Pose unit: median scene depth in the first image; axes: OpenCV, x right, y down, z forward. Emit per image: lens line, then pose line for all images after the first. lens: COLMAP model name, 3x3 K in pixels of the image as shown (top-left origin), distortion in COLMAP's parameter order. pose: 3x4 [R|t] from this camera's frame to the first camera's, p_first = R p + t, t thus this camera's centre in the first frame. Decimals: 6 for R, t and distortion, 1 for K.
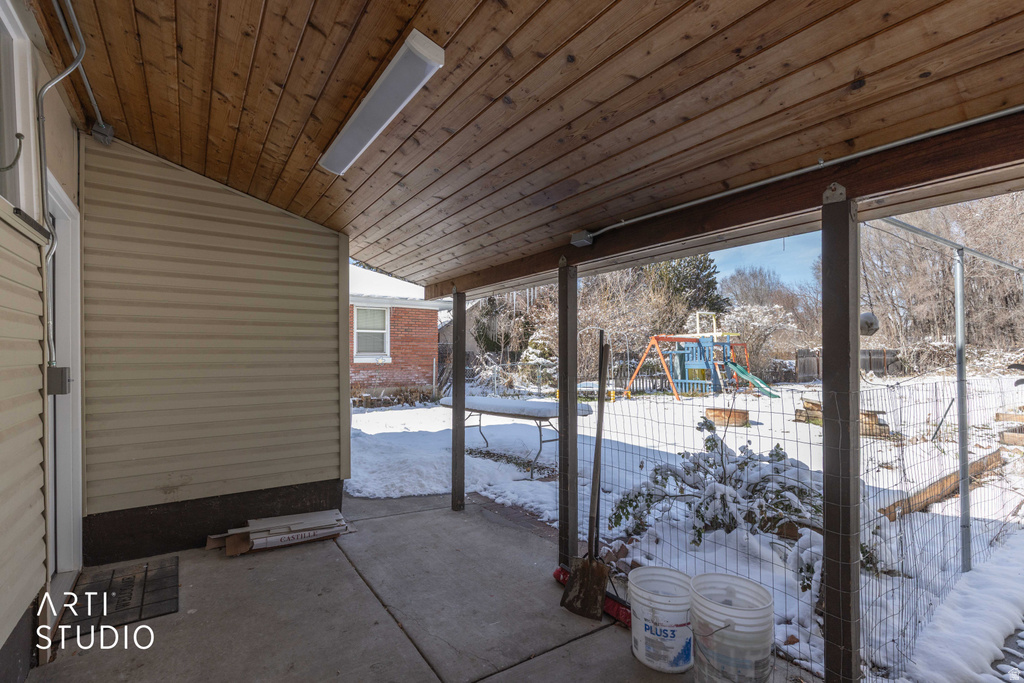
lens RADIAL K [[468.5, 0, 512.0], [0, 468.5, 341.5], [0, 0, 1]] dist [0.010219, 0.000912]
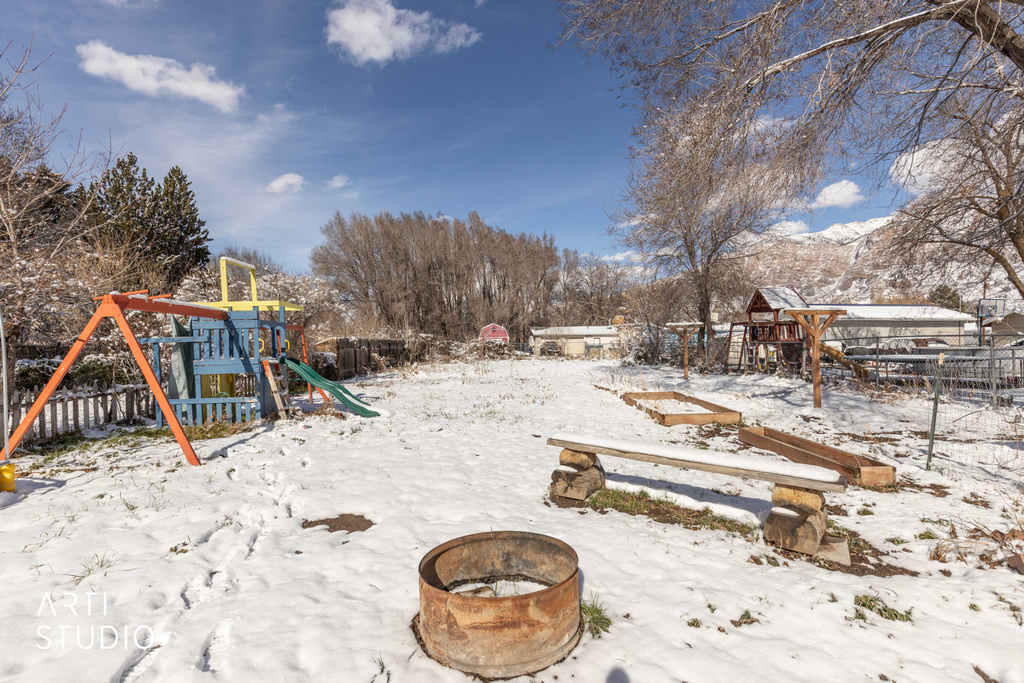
lens RADIAL K [[462.9, 0, 517.8], [0, 462.9, 347.6], [0, 0, 1]] dist [0.007472, -0.000199]
pose [[0.521593, -0.012621, 0.853101, 0.137247], [-0.011338, 0.999700, 0.021722, 0.016113], [-0.853119, -0.021003, 0.521294, 0.466208]]
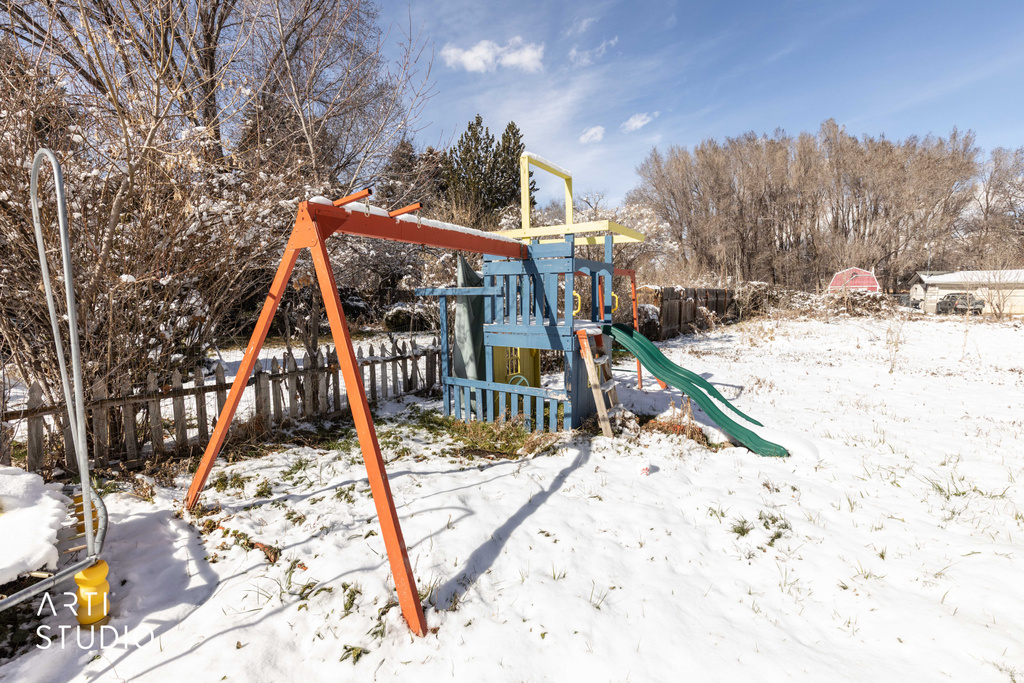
lens RADIAL K [[468.3, 0, 514.5], [0, 468.3, 334.6], [0, 0, 1]] dist [0.015924, 0.000235]
pose [[0.926277, -0.027922, 0.375807, 0.263886], [-0.016600, 0.993260, 0.114713, 0.014609], [-0.376477, -0.112494, 0.919571, 0.689012]]
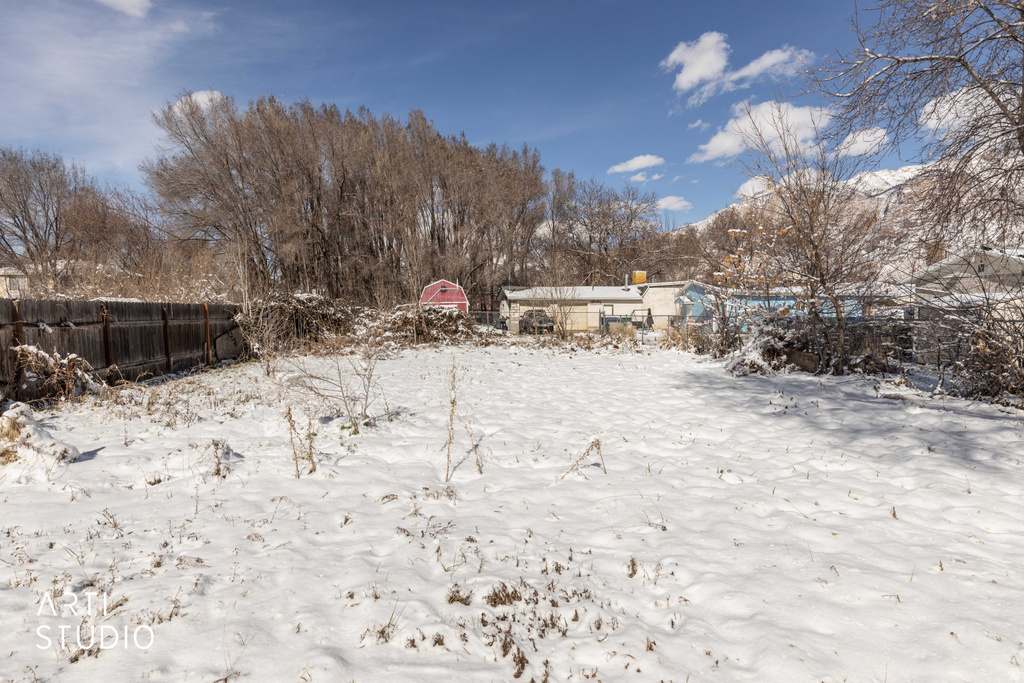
lens RADIAL K [[568.6, 0, 512.0], [0, 568.6, 341.5], [0, 0, 1]] dist [-0.001910, 0.000261]
pose [[0.478320, -0.046936, 0.876931, 0.817922], [-0.021329, 0.997655, 0.065032, 0.020306], [-0.877927, -0.049810, 0.476197, 0.879363]]
